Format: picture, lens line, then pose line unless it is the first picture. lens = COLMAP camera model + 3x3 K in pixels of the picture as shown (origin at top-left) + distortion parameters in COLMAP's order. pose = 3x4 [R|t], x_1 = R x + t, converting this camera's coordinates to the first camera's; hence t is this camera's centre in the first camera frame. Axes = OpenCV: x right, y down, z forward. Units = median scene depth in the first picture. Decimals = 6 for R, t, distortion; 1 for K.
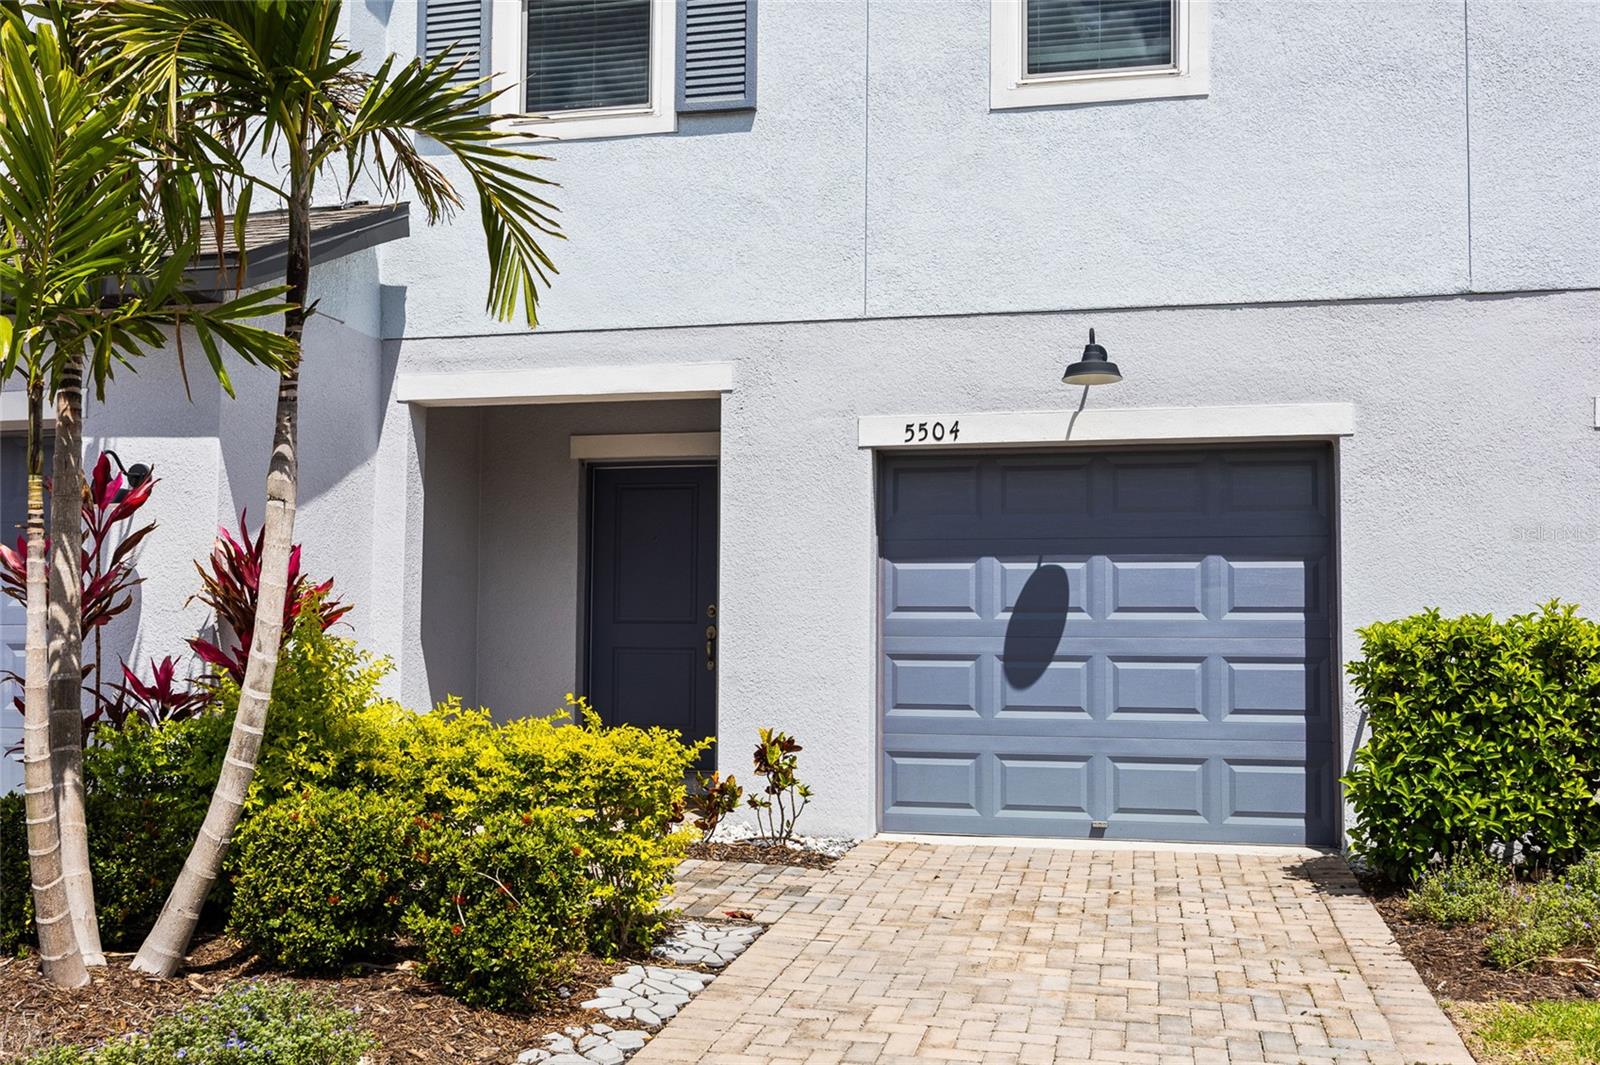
lens RADIAL K [[1539.6, 0, 802.4], [0, 1539.6, 556.5], [0, 0, 1]] dist [-0.006534, -0.005234]
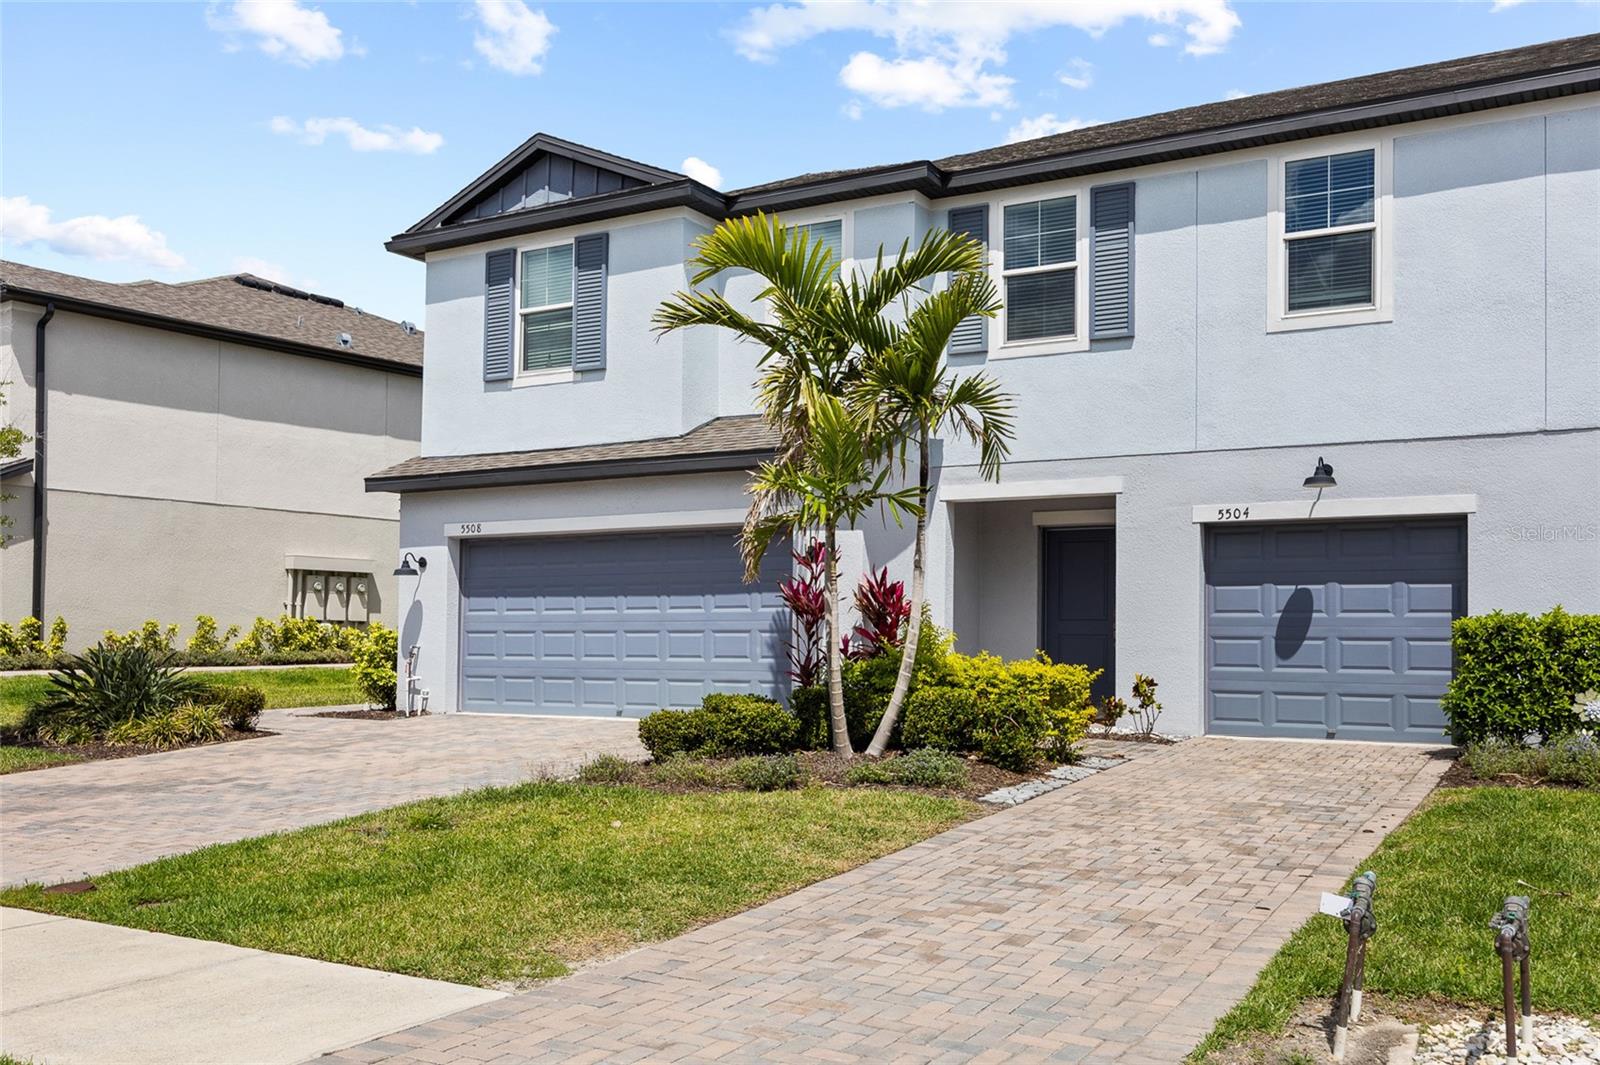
lens RADIAL K [[1416.5, 0, 803.1], [0, 1416.5, 594.9], [0, 0, 1]] dist [-0.008397, -0.002881]
pose [[0.954194, -0.006948, -0.299109, 0.105389], [0.013019, 0.999748, 0.018308, -0.024095], [0.298907, -0.021363, 0.954043, -0.800656]]
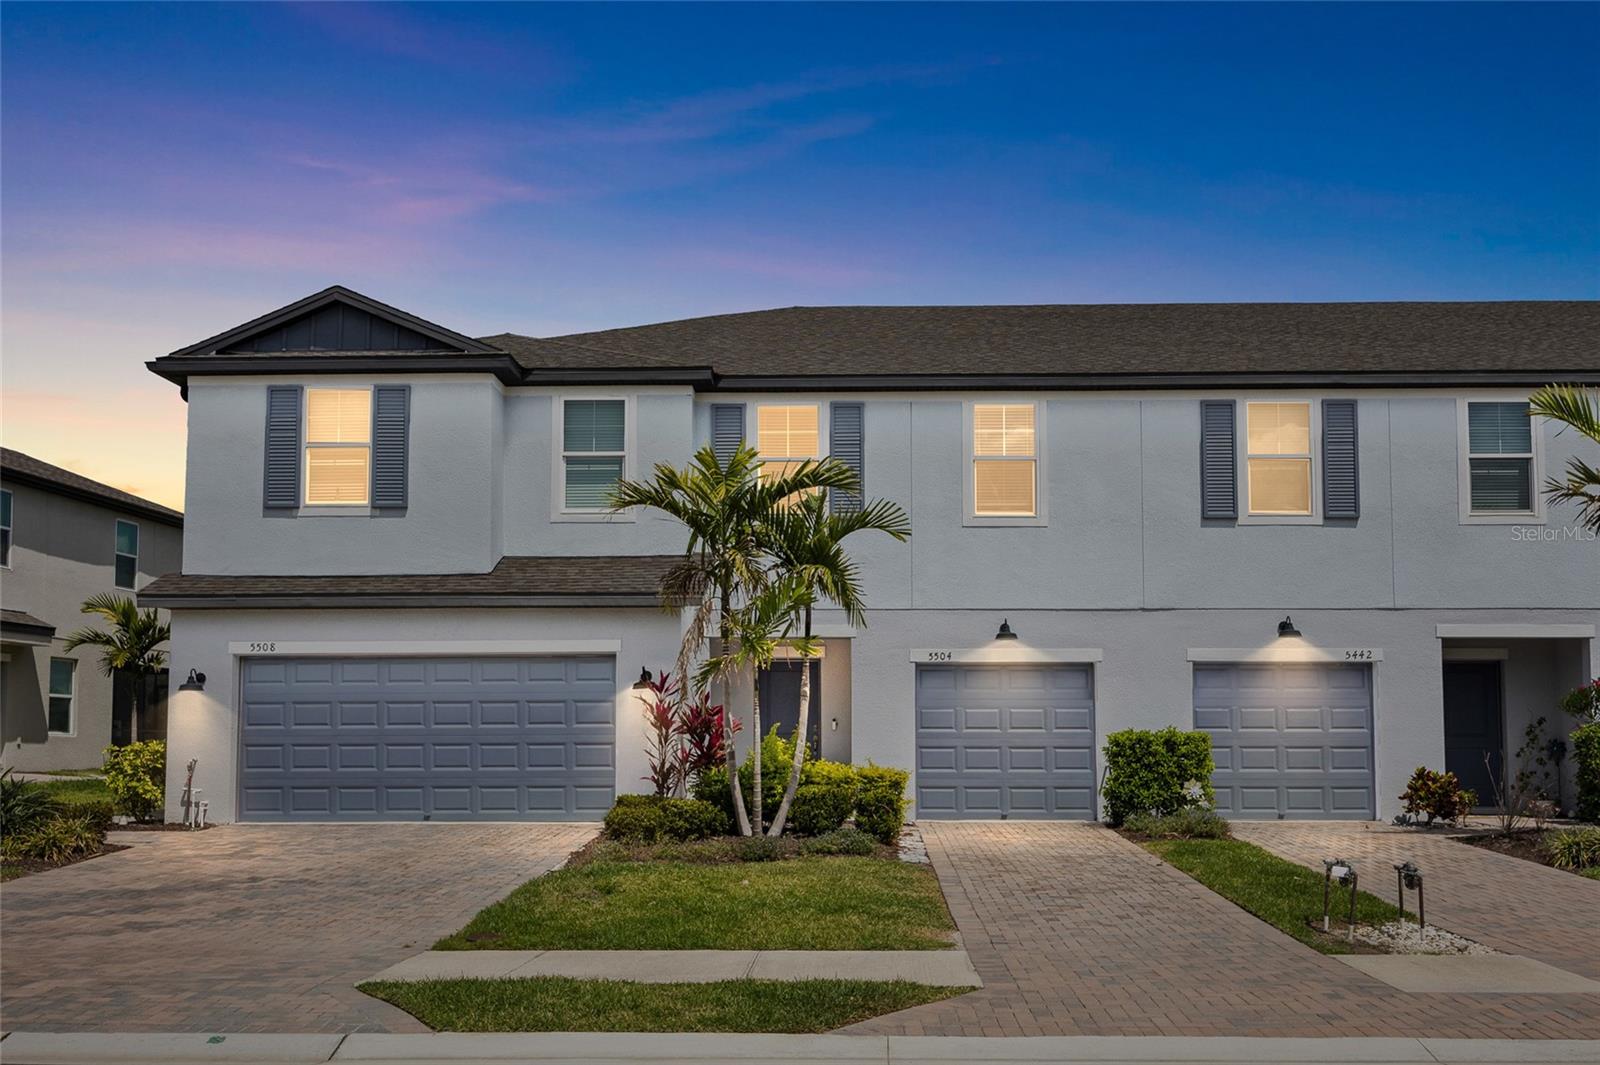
lens RADIAL K [[1599.4, 0, 802.6], [0, 1599.4, 615.5], [0, 0, 1]] dist [-0.011265, -0.005115]
pose [[0.980812, 0.012409, 0.194563, -0.681075], [-0.006481, 0.999496, -0.031077, -0.069733], [-0.194851, 0.029219, 0.980398, -1.593284]]
